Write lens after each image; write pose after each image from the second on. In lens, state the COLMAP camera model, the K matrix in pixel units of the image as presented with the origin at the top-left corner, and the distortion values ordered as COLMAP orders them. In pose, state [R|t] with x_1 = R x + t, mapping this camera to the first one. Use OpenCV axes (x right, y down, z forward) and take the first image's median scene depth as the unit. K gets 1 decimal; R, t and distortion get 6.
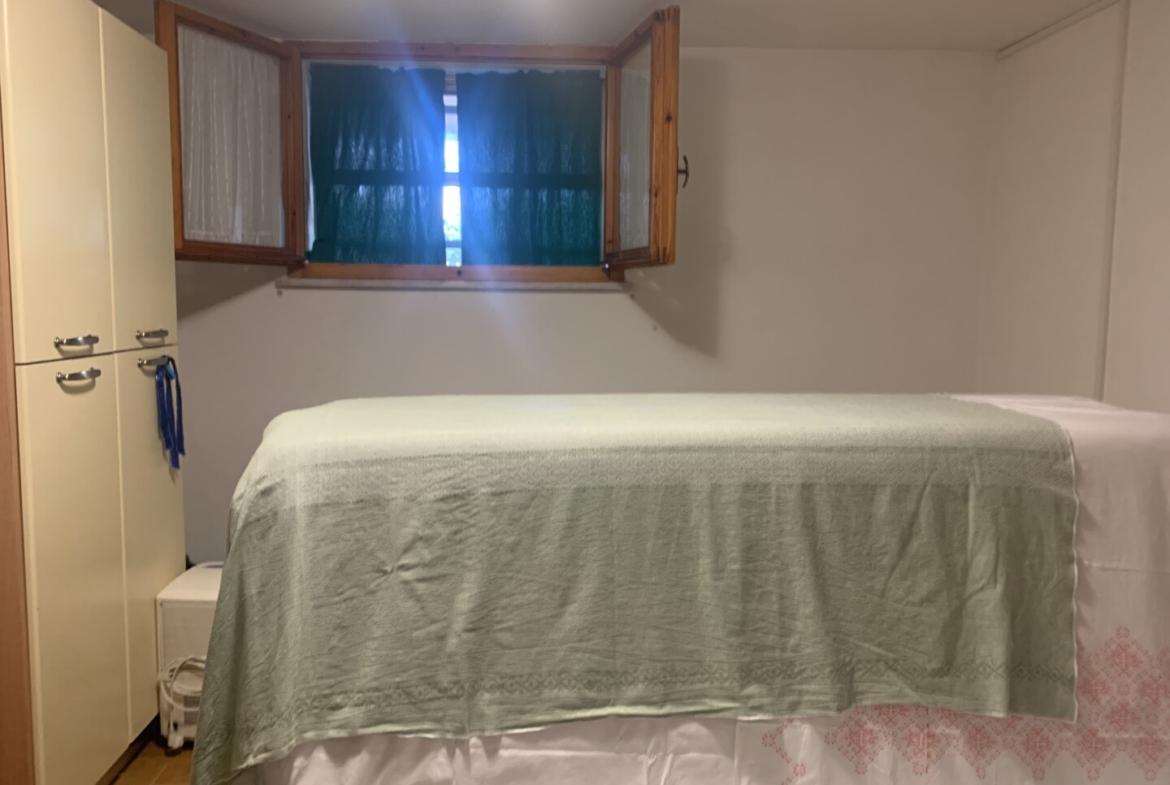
lens RADIAL K [[886.8, 0, 573.5], [0, 886.8, 392.1], [0, 0, 1]] dist [0.035516, -0.049115]
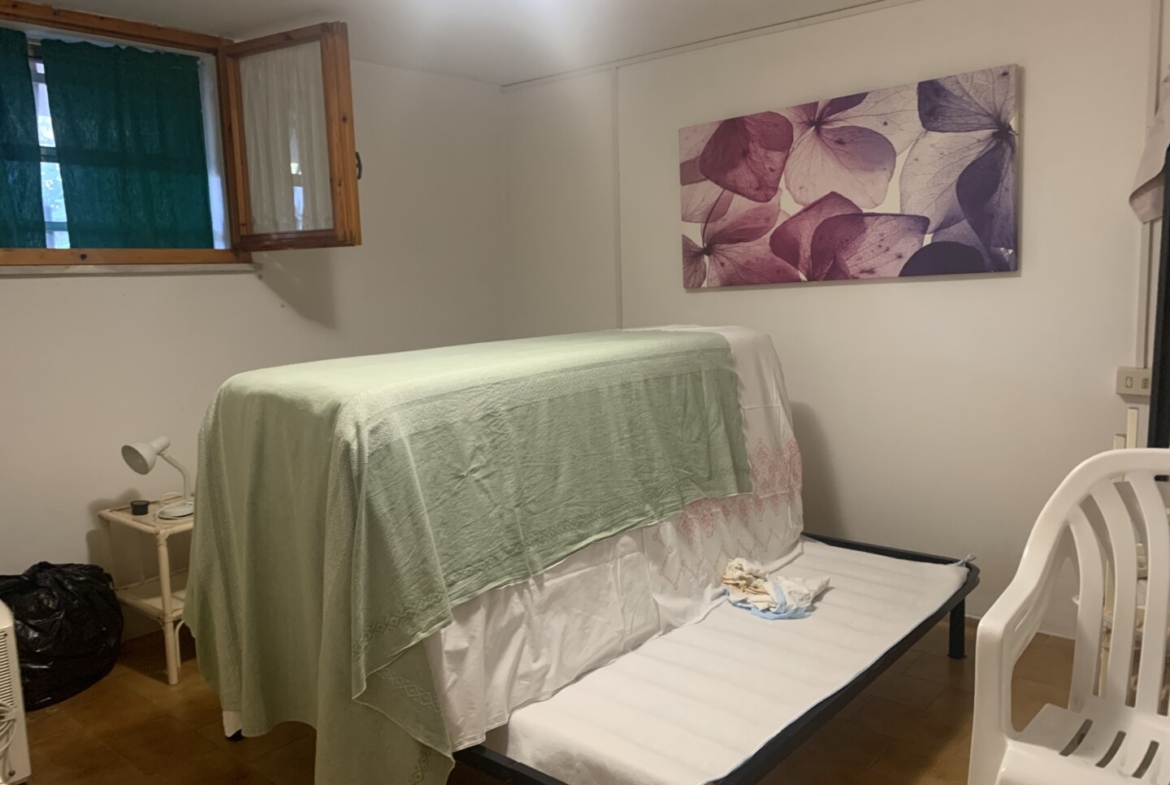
lens RADIAL K [[891.3, 0, 592.1], [0, 891.3, 386.7], [0, 0, 1]] dist [0.088845, -0.135585]
pose [[0.704033, -0.117334, 0.700408, -0.979021], [0.110143, 0.992363, 0.055530, 0.015667], [-0.701574, 0.038050, 0.711580, -0.090185]]
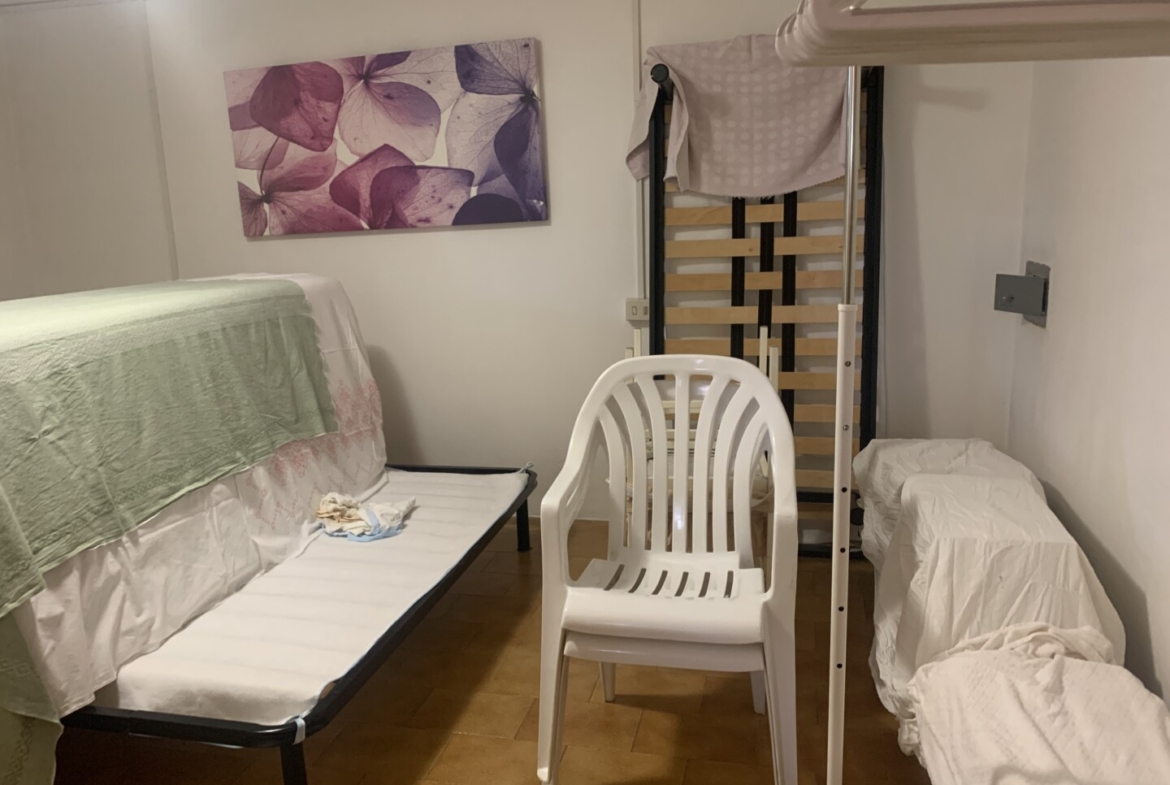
lens RADIAL K [[889.9, 0, 579.6], [0, 889.9, 400.8], [0, 0, 1]] dist [0.023892, -0.042328]
pose [[0.301516, -0.215817, 0.928715, -1.115646], [0.133864, 0.973980, 0.182875, 0.021832], [-0.944017, 0.069182, 0.322560, -0.130062]]
